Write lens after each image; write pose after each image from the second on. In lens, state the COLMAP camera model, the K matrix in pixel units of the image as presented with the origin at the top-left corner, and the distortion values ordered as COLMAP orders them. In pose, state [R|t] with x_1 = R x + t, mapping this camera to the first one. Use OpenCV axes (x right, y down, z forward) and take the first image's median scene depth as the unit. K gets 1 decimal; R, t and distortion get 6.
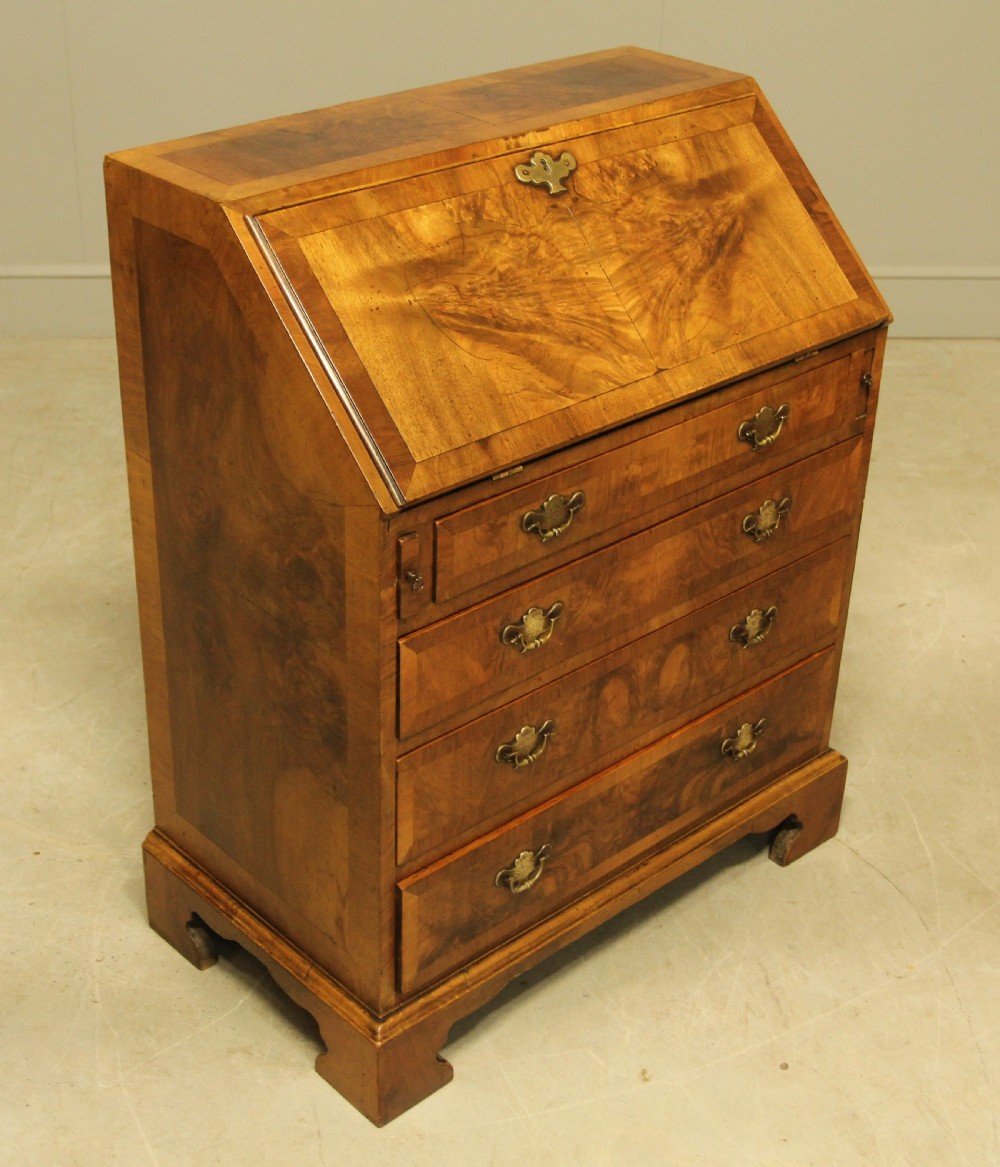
lens RADIAL K [[1775.2, 0, 469.1], [0, 1775.2, 564.4], [0, 0, 1]] dist [-0.059530, 0.000000]
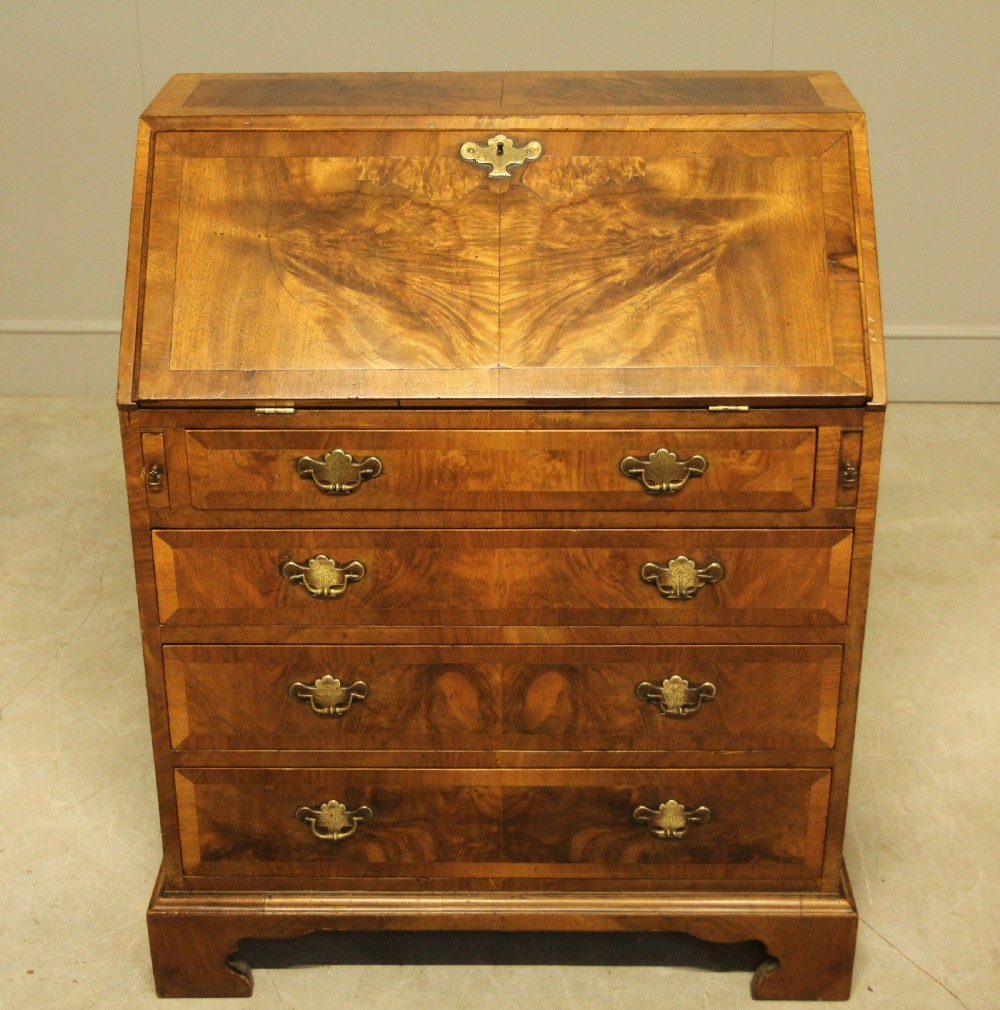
lens RADIAL K [[1795.3, 0, 510.8], [0, 1795.3, 495.5], [0, 0, 1]] dist [-0.020670, 0.000000]
pose [[0.736347, 0.273614, -0.618812, 0.695082], [-0.313471, 0.948465, 0.046363, -0.084773], [0.599607, 0.159841, 0.784170, 0.231034]]
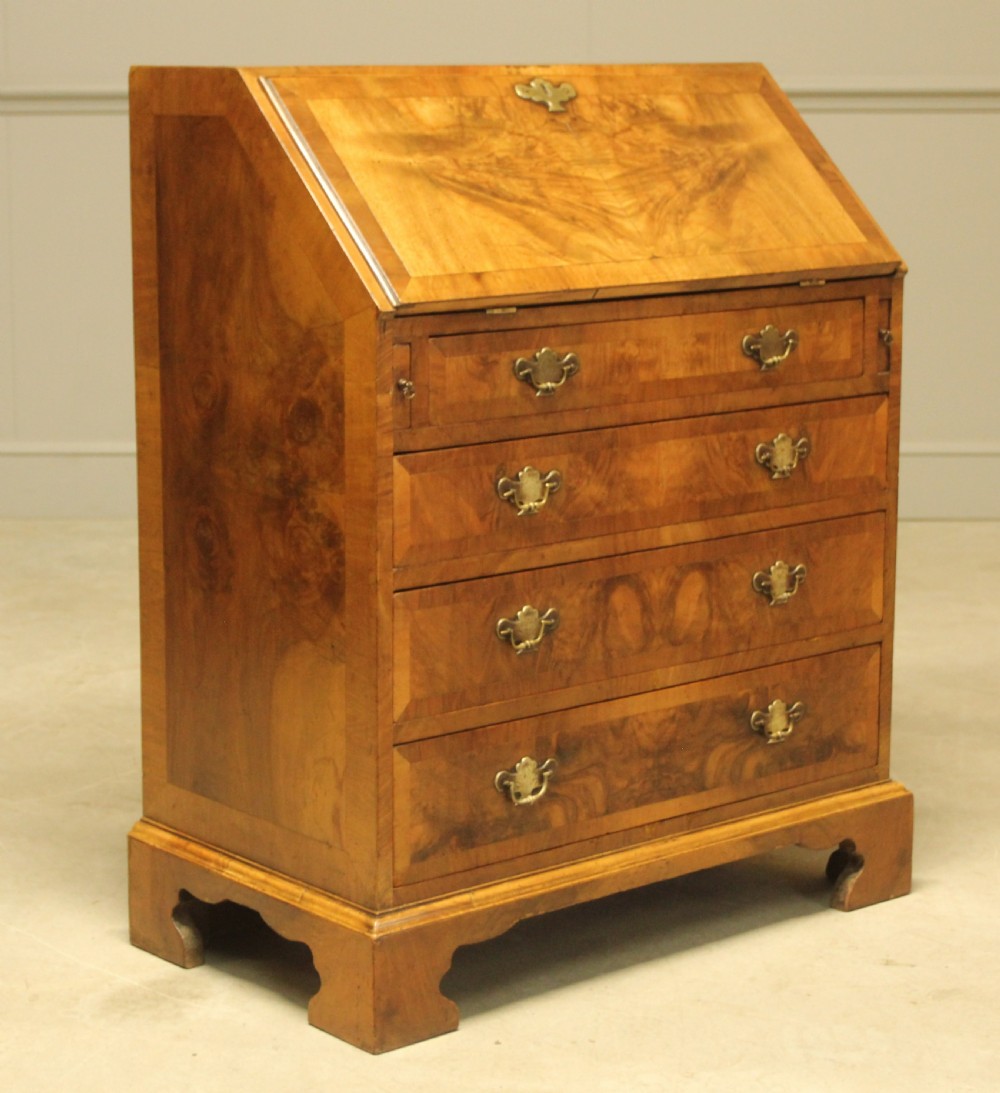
lens RADIAL K [[2628.6, 0, 497.0], [0, 2628.6, 527.7], [0, 0, 1]] dist [0.018311, 0.000000]
pose [[0.999315, -0.010767, -0.035420, 0.064230], [-0.001212, 0.946745, -0.321981, 0.502504], [0.037001, 0.321803, 0.946083, -0.379736]]
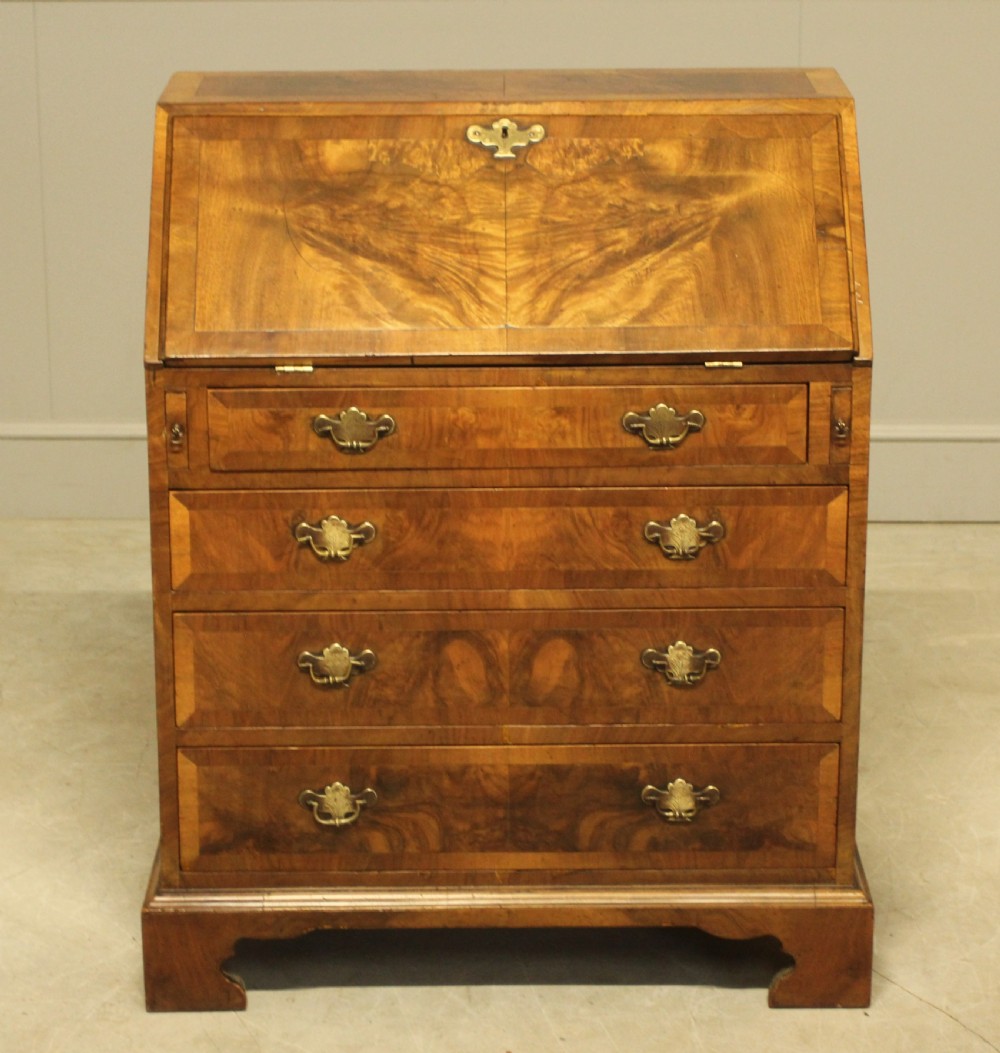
lens RADIAL K [[3041.7, 0, 522.4], [0, 3041.7, 506.8], [0, 0, 1]] dist [0.070694, 0.000000]
pose [[0.750210, 0.181310, -0.635855, 1.180333], [-0.307168, 0.947165, -0.092332, 0.140782], [0.585519, 0.264583, 0.766266, -0.299411]]
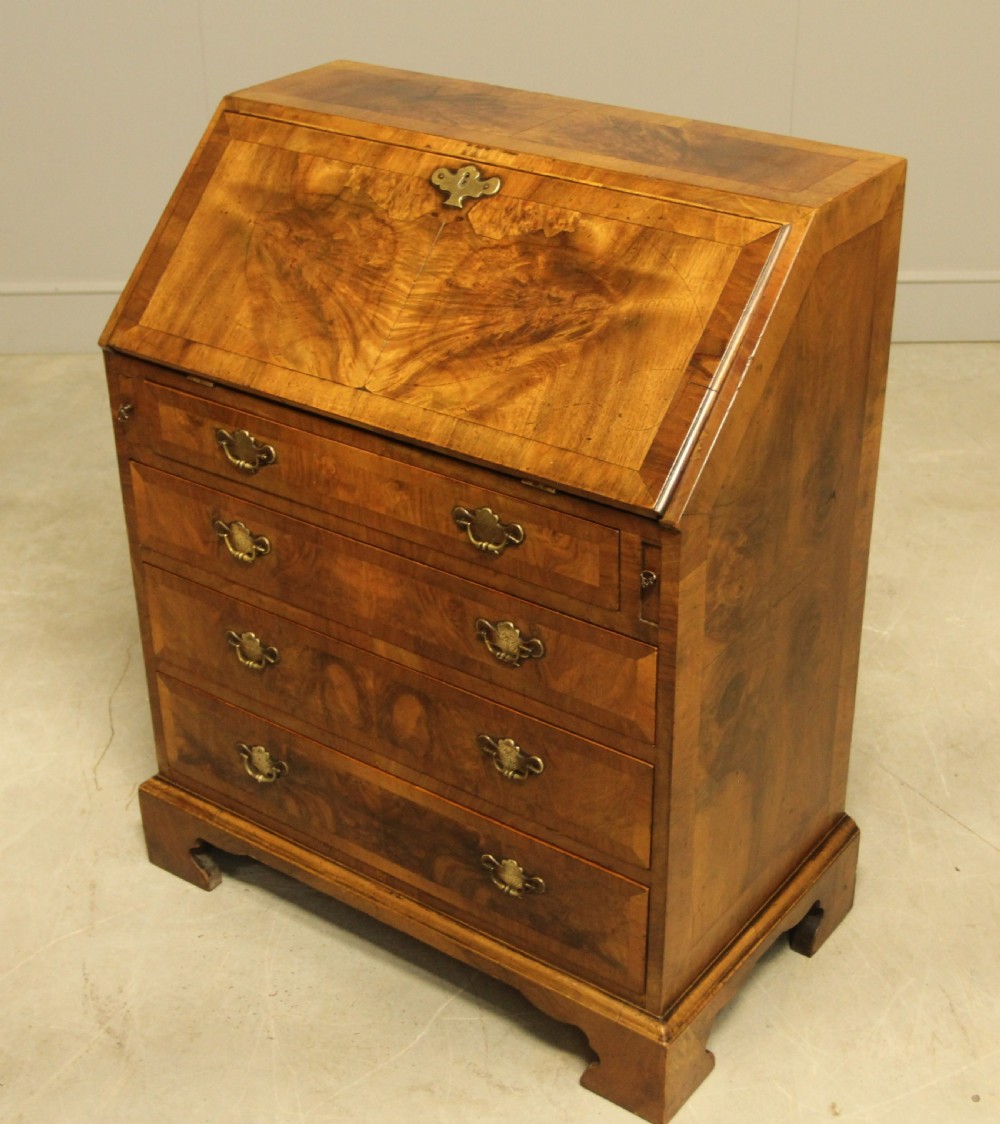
lens RADIAL K [[1760.5, 0, 540.0], [0, 1760.5, 551.7], [0, 0, 1]] dist [-0.055815, 0.000000]
pose [[0.220559, 0.457097, -0.861635, 0.958820], [-0.465962, 0.825445, 0.318622, -0.370447], [0.856874, 0.331214, 0.395049, 0.682999]]
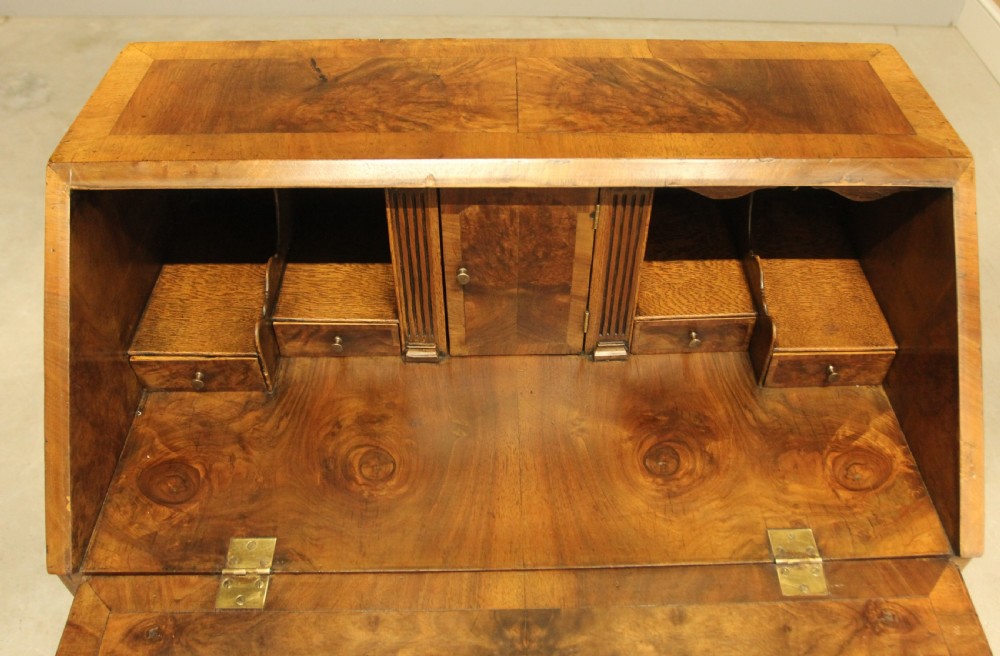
lens RADIAL K [[846.8, 0, 536.1], [0, 846.8, 300.3], [0, 0, 1]] dist [-0.085875, 0.041556]
pose [[0.766423, 0.446711, -0.461568, 0.222433], [-0.321962, 0.888954, 0.325731, -0.299567], [0.555820, -0.101040, 0.825139, 0.669646]]
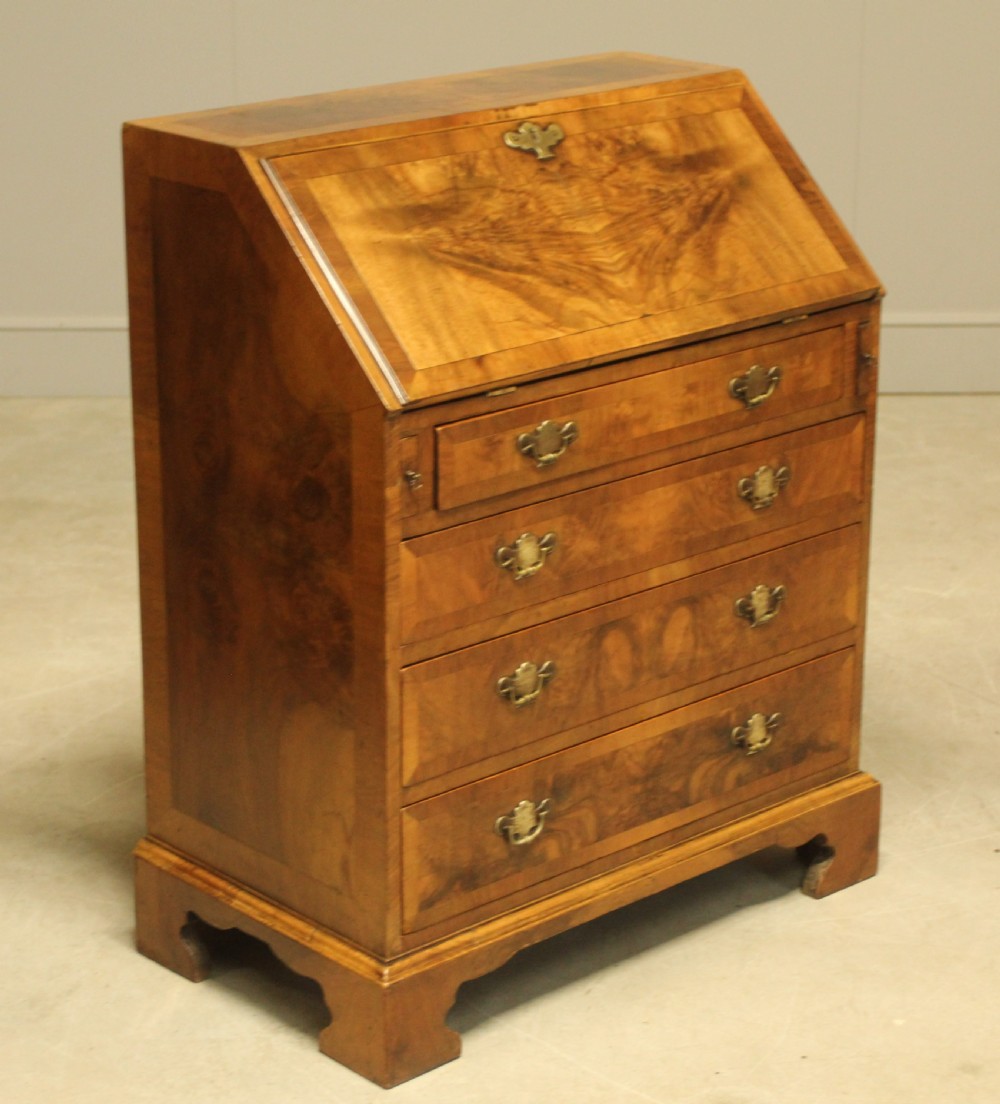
lens RADIAL K [[2789.3, 0, 496.1], [0, 2789.3, 554.0], [0, 0, 1]] dist [0.004883, 0.000000]
pose [[0.999823, -0.018326, 0.004183, 0.008521], [0.018782, 0.982986, -0.182717, 0.312866], [-0.000763, 0.182763, 0.983157, -0.572090]]
